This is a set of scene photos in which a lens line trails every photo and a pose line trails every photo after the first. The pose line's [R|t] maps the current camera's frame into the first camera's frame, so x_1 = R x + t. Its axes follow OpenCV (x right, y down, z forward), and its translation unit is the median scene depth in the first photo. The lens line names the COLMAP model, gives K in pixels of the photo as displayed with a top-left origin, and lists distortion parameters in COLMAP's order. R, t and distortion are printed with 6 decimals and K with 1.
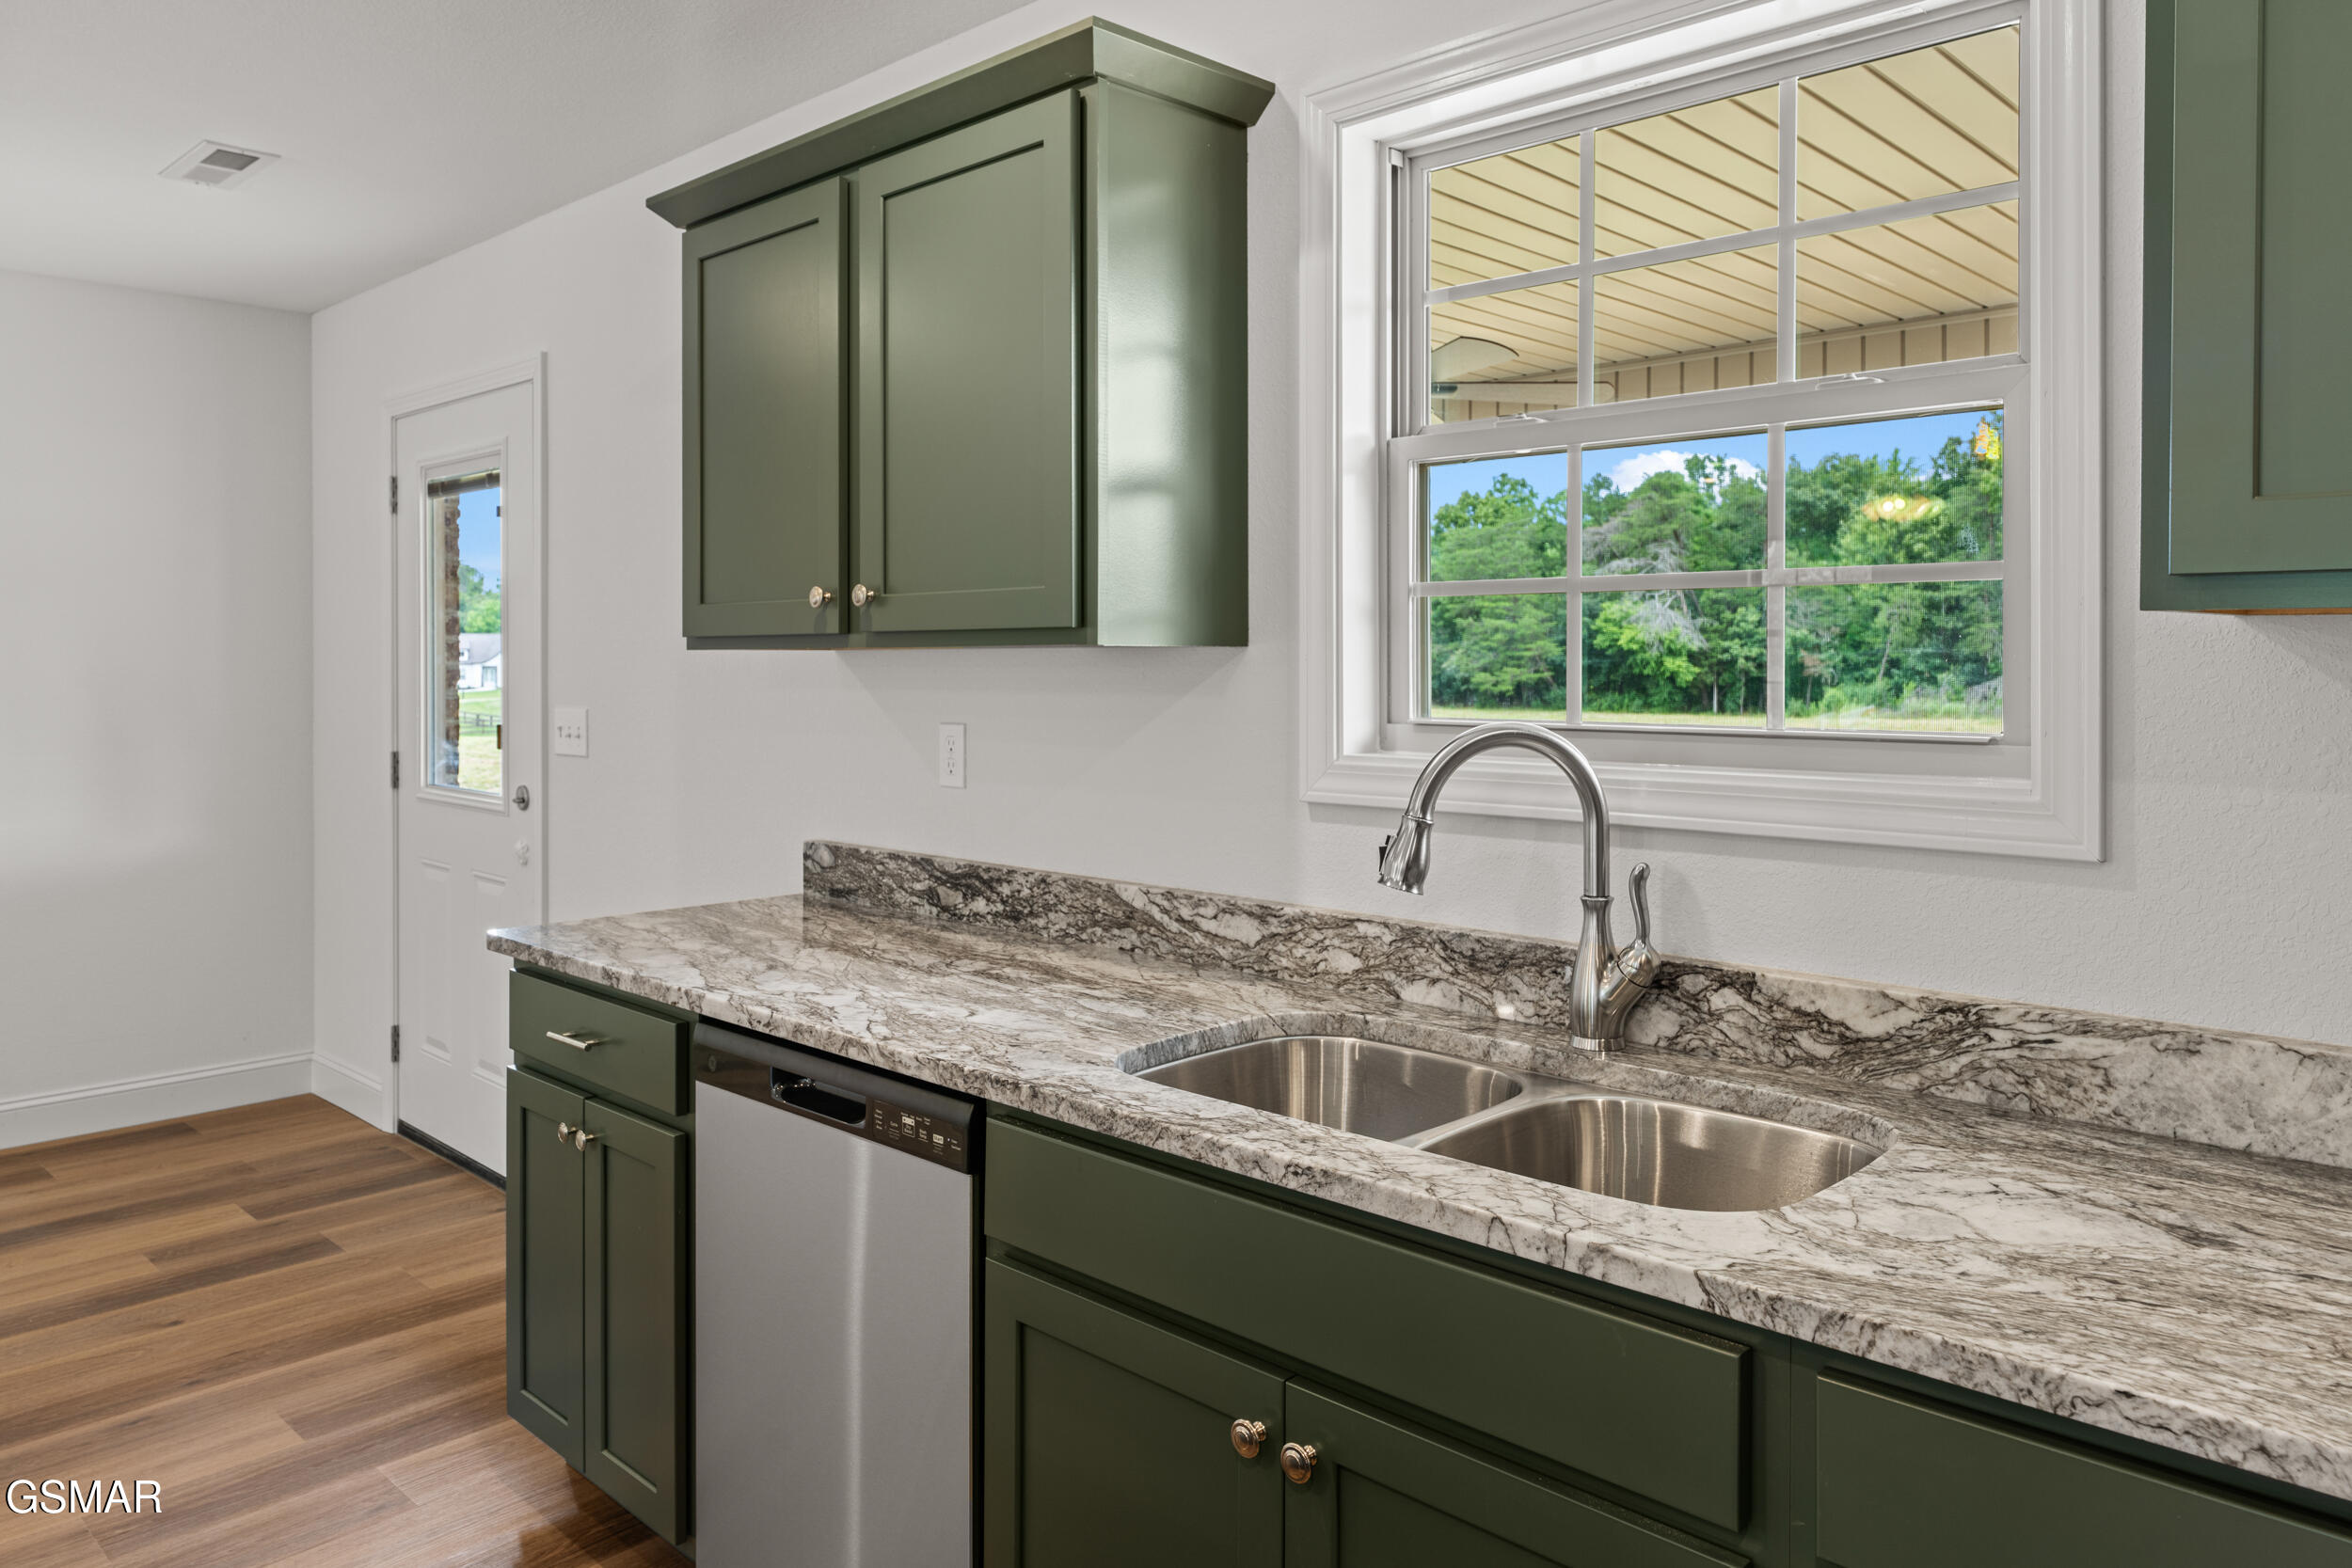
lens RADIAL K [[1595.9, 0, 1166.7], [0, 1595.9, 665.3], [0, 0, 1]] dist [-0.000083, -0.001967]
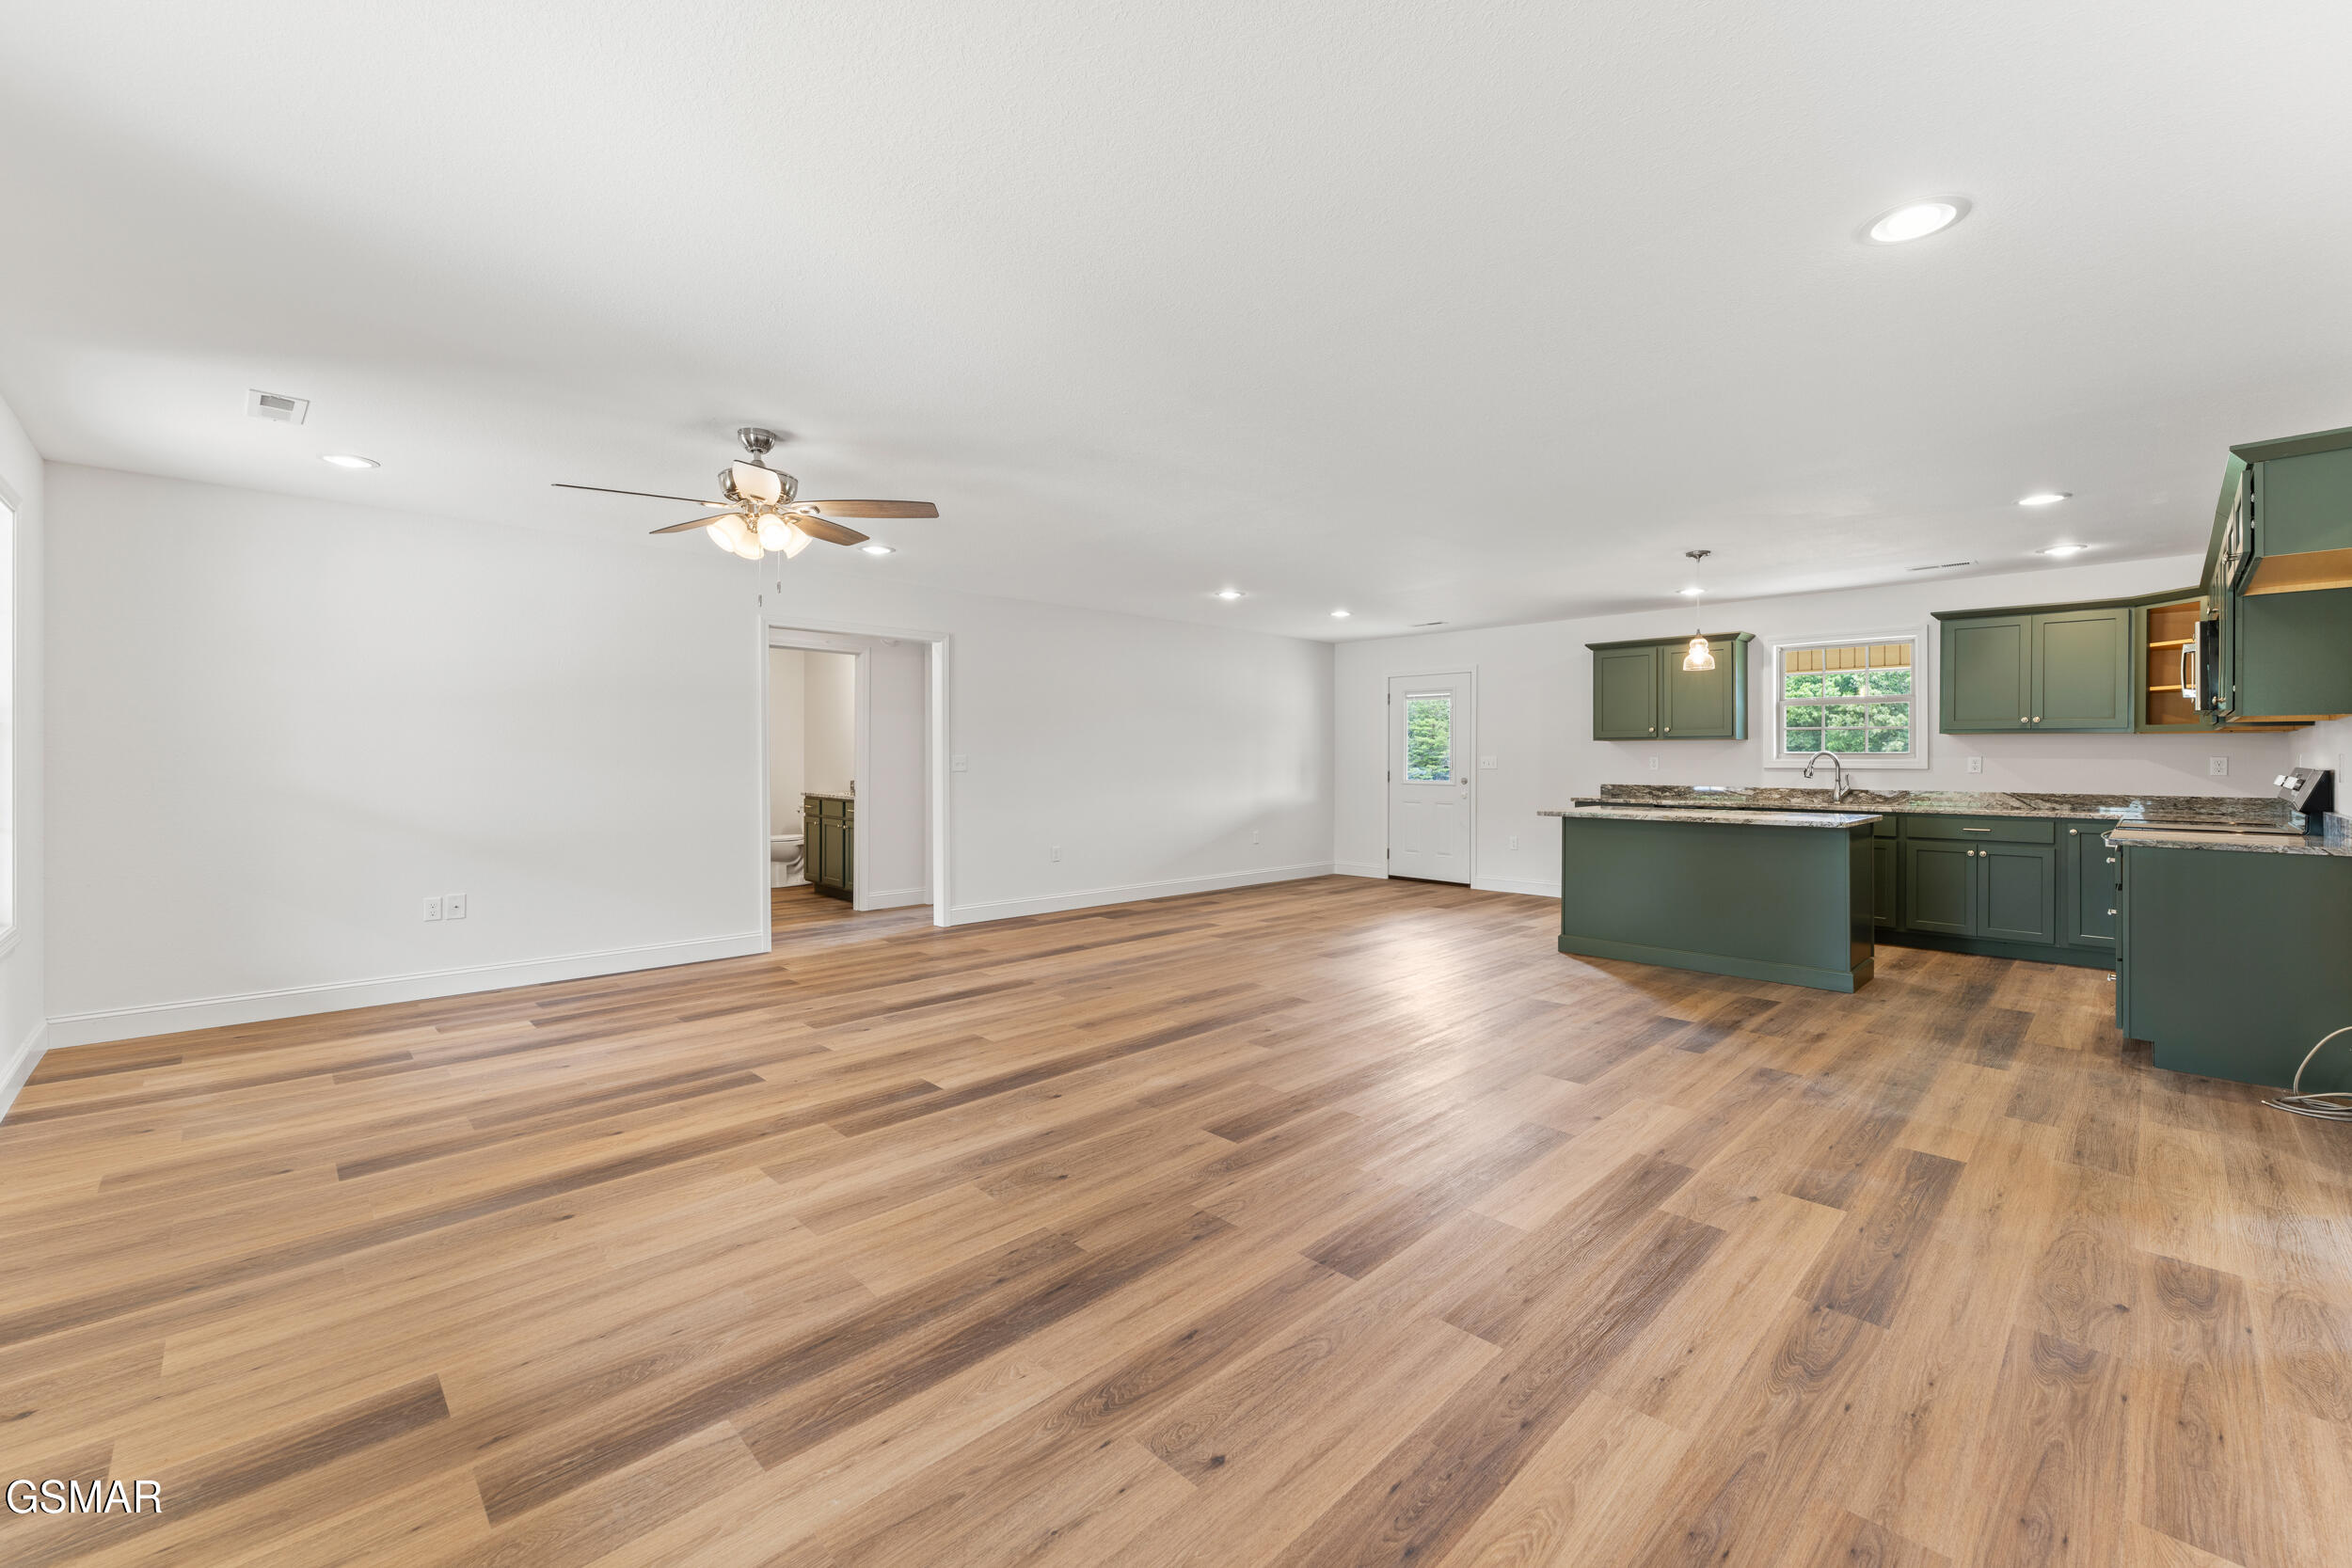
lens RADIAL K [[948.6, 0, 1178.7], [0, 948.6, 771.9], [0, 0, 1]] dist [-0.000674, -0.000281]
pose [[0.999612, 0.007891, -0.026696, -1.780016], [-0.007642, 0.999926, 0.009424, 0.079331], [0.026769, -0.009216, 0.999599, -2.236782]]
